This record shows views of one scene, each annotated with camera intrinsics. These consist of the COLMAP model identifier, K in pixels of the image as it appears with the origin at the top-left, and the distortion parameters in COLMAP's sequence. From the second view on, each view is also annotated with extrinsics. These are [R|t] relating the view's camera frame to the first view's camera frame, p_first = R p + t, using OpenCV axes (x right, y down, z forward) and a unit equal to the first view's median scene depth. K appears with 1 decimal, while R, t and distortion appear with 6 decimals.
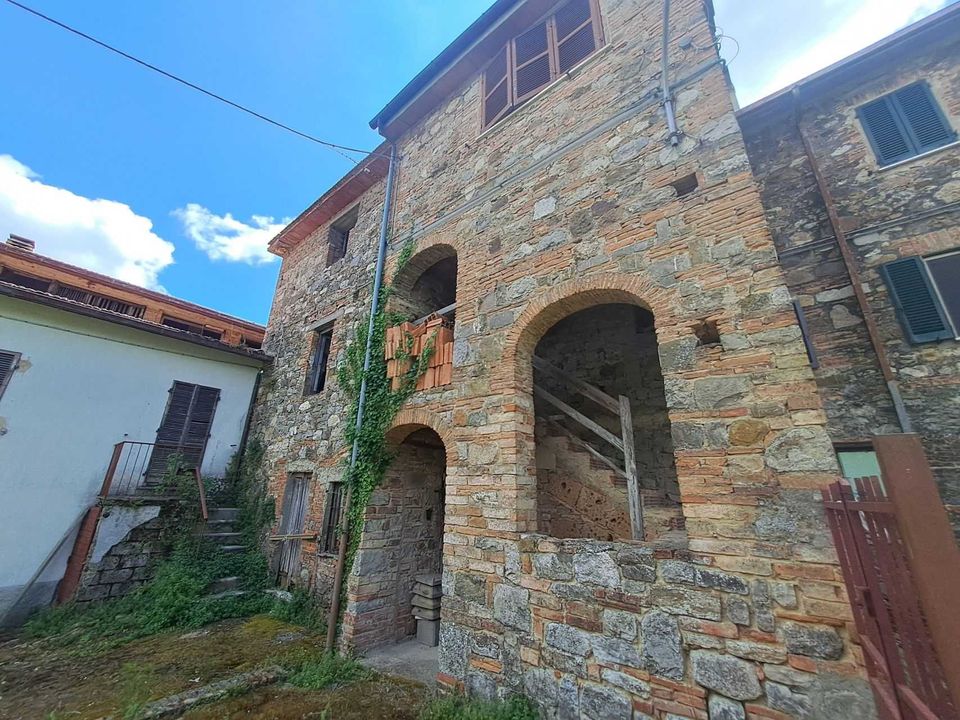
lens RADIAL K [[372.2, 0, 475.0], [0, 372.2, 359.2], [0, 0, 1]] dist [0.004110, 0.000125]
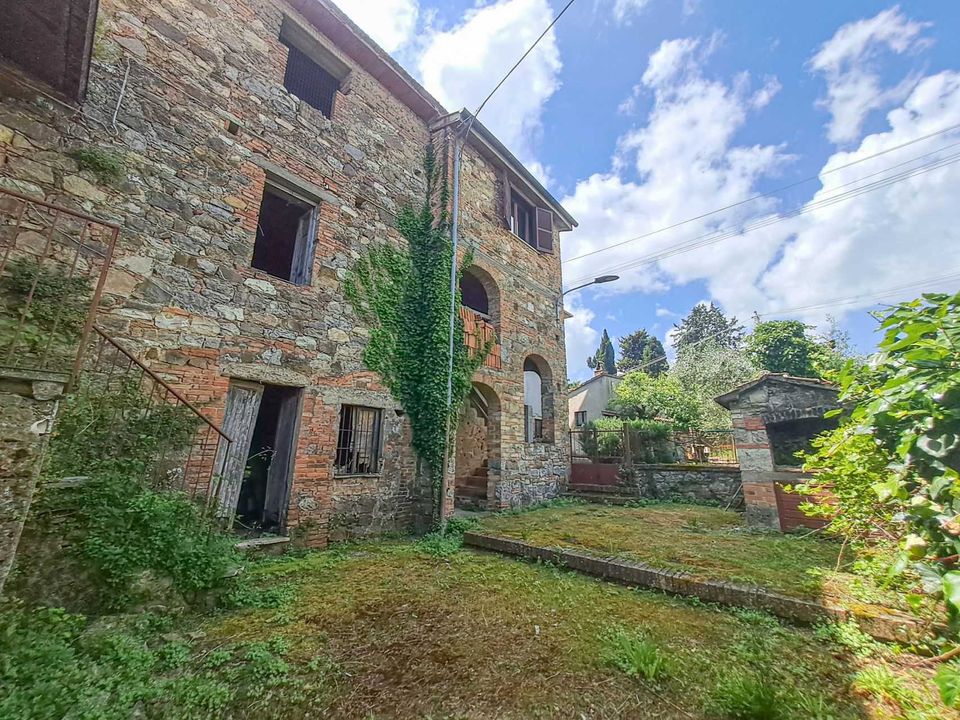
lens RADIAL K [[372.2, 0, 477.8], [0, 372.2, 357.6], [0, 0, 1]] dist [0.004110, 0.000125]
pose [[0.038265, 0.230663, 0.972281, -1.843878], [-0.347518, 0.915330, -0.203475, 0.422527], [-0.936892, -0.330100, 0.115185, 0.881533]]
